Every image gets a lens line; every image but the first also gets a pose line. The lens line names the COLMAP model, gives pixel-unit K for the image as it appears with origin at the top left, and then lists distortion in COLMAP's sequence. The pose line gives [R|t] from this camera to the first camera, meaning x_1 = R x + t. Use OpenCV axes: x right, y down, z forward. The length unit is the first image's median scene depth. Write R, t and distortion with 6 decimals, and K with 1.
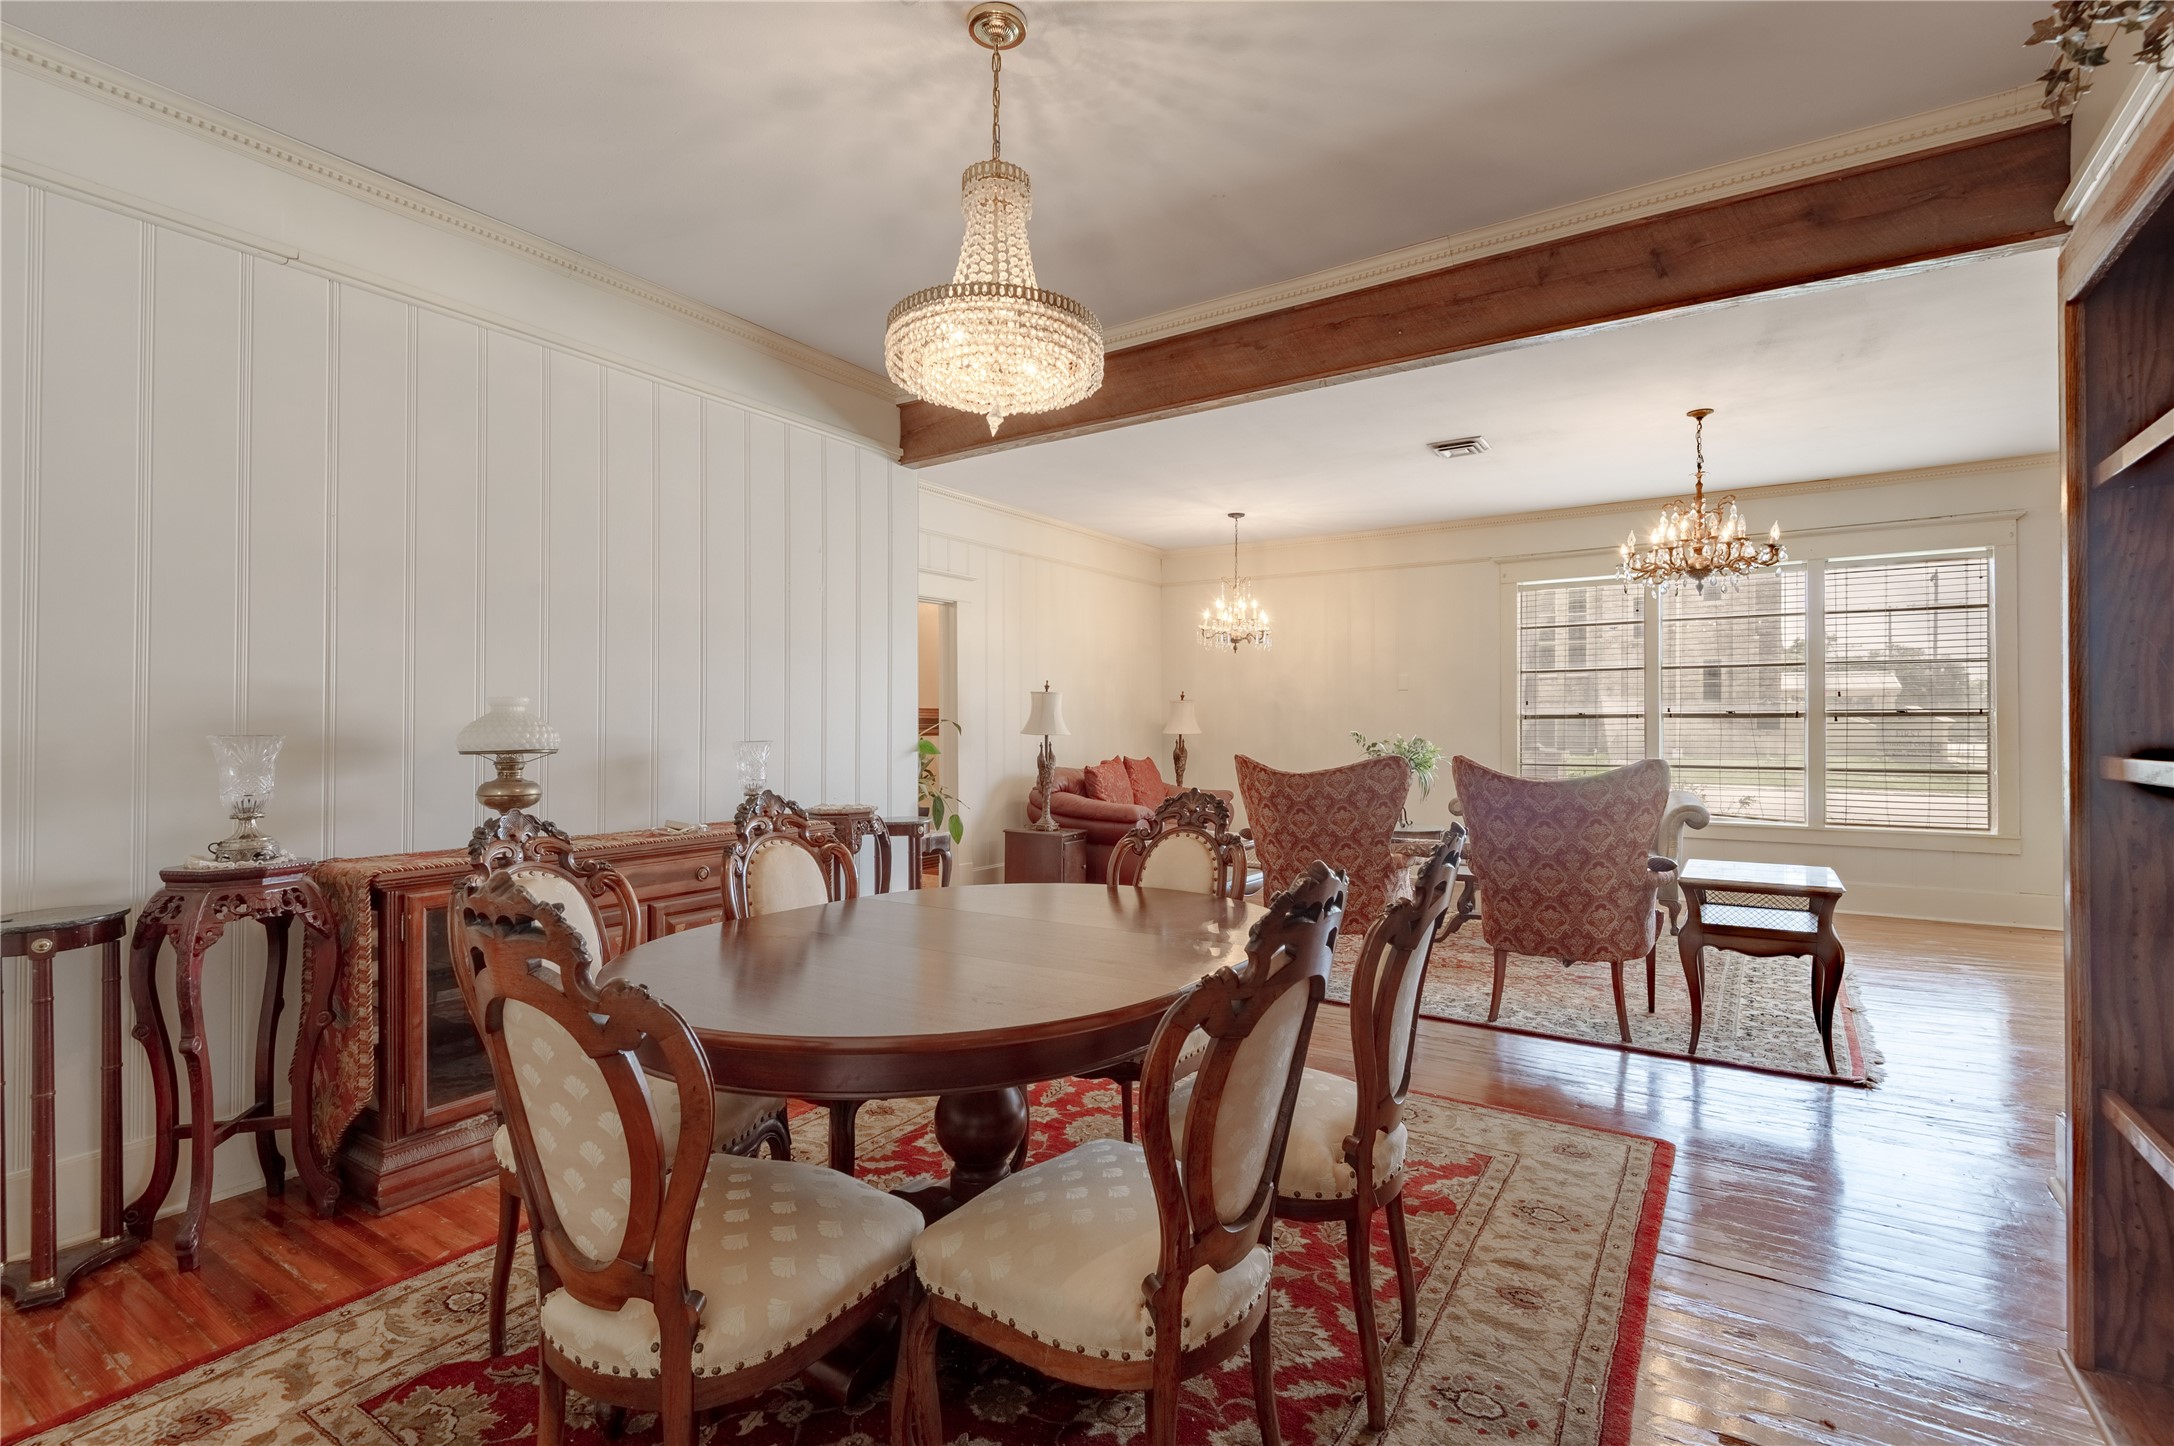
lens RADIAL K [[1016.6, 0, 1082.7], [0, 1016.6, 716.2], [0, 0, 1]] dist [0.020381, -0.008001]
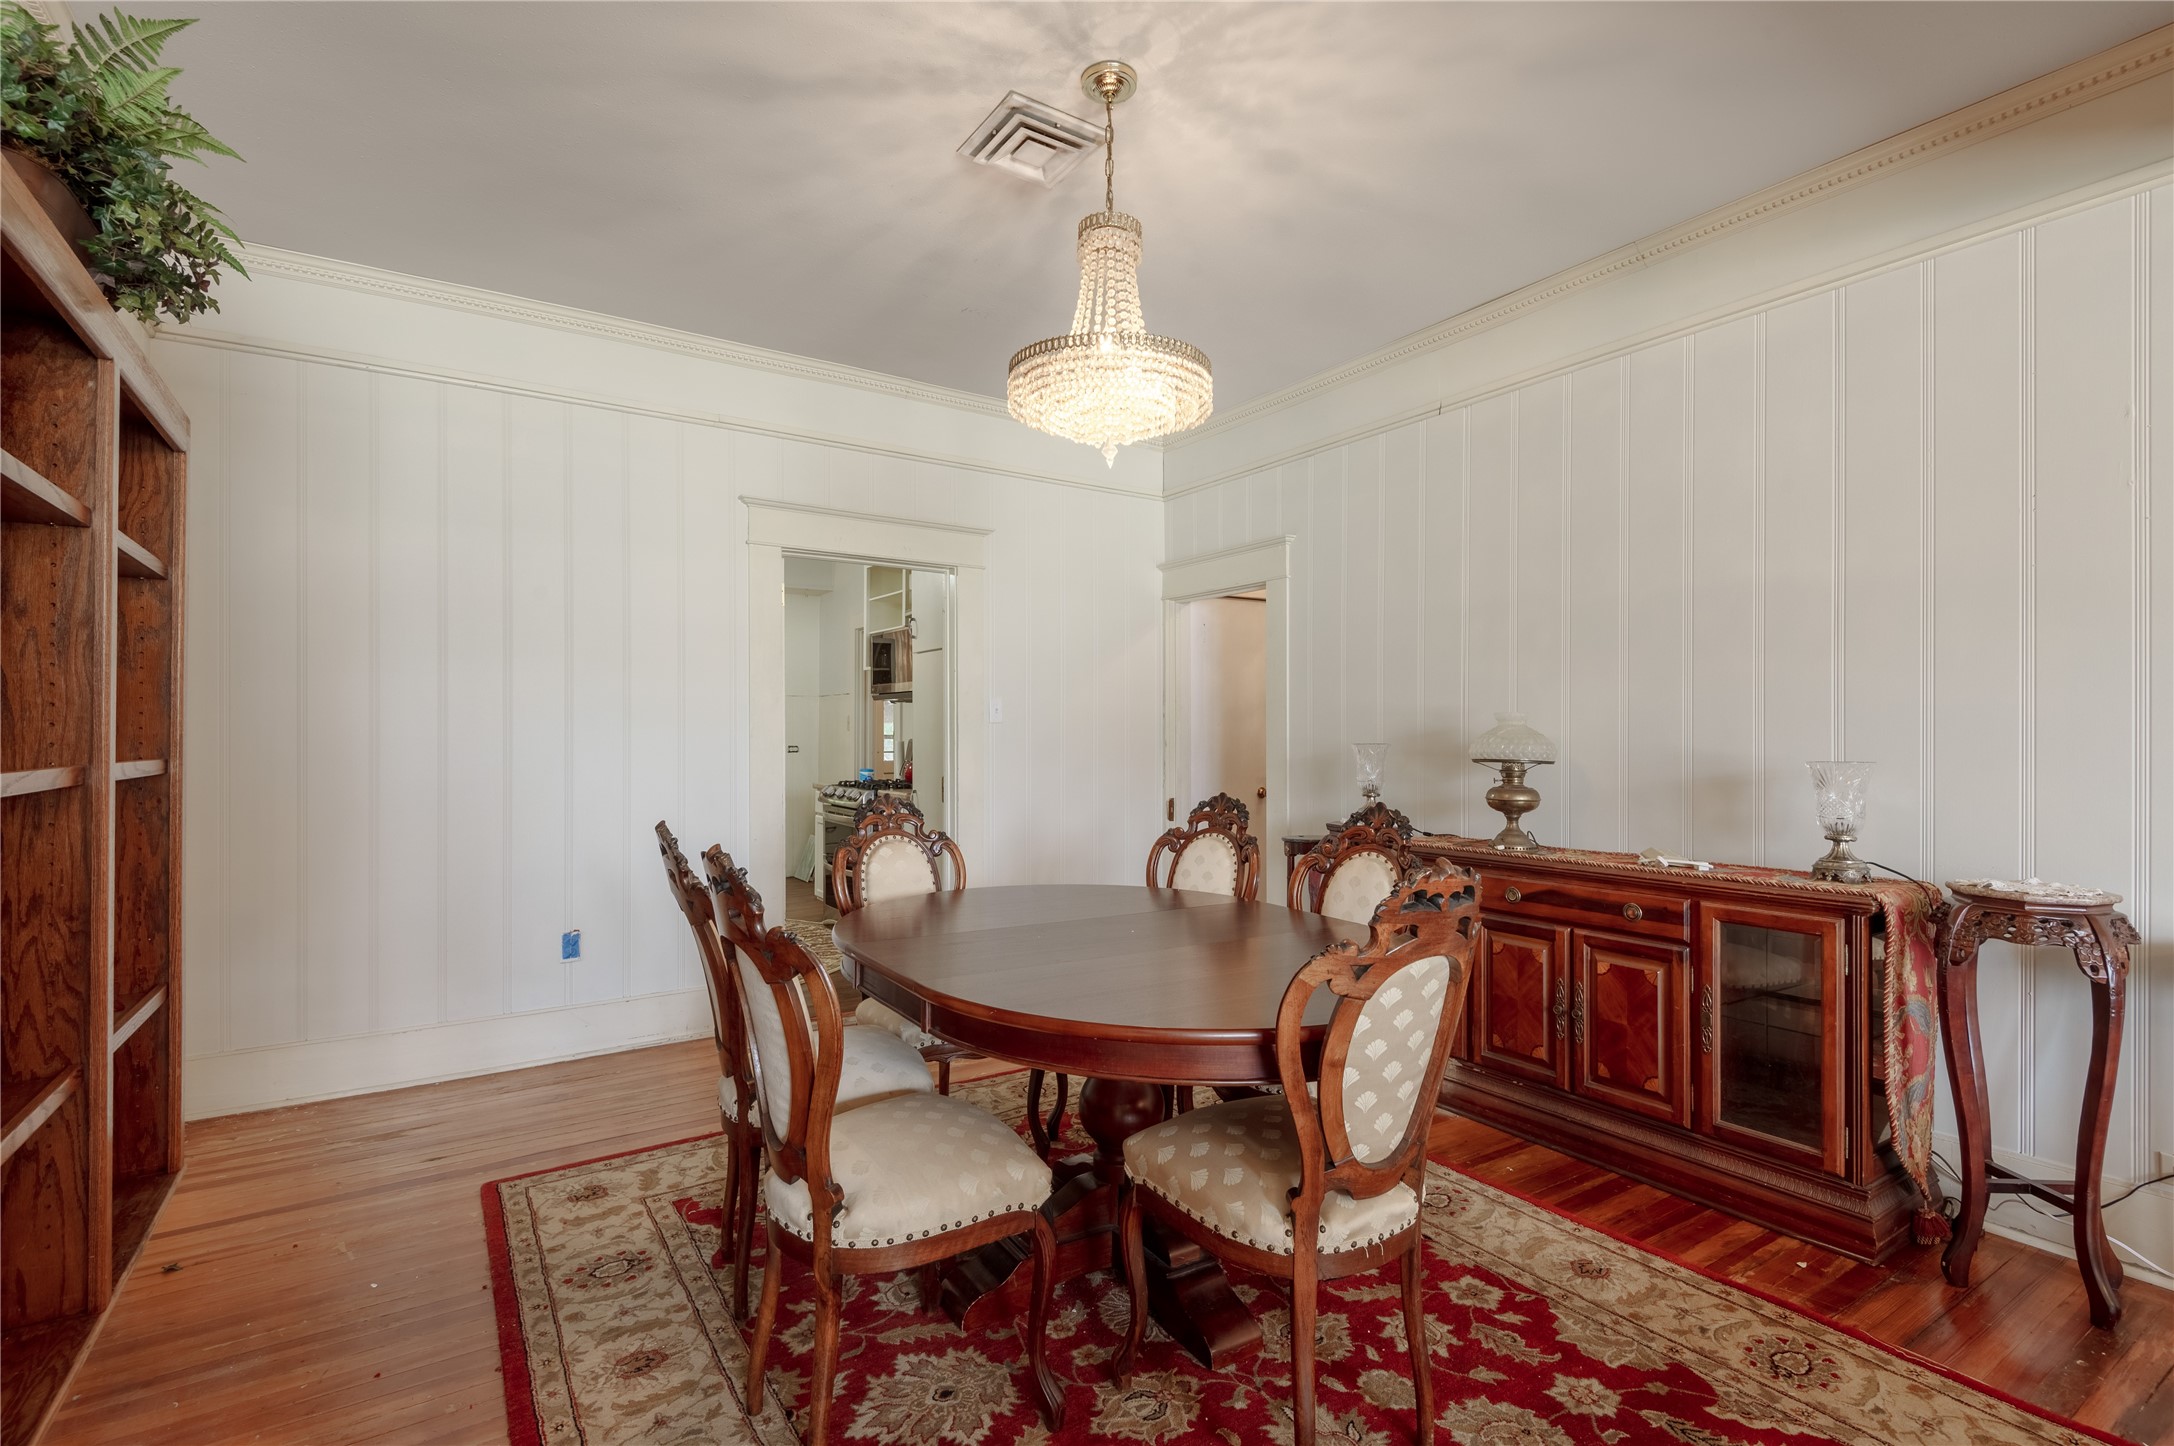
lens RADIAL K [[1016.6, 0, 1079.9], [0, 1016.6, 723.5], [0, 0, 1]] dist [0.020381, -0.008001]
pose [[-0.415444, -0.010283, -0.909561, 1.044829], [0.005936, 0.999884, -0.014015, 0.009822], [0.909599, -0.011222, -0.415335, 1.647984]]
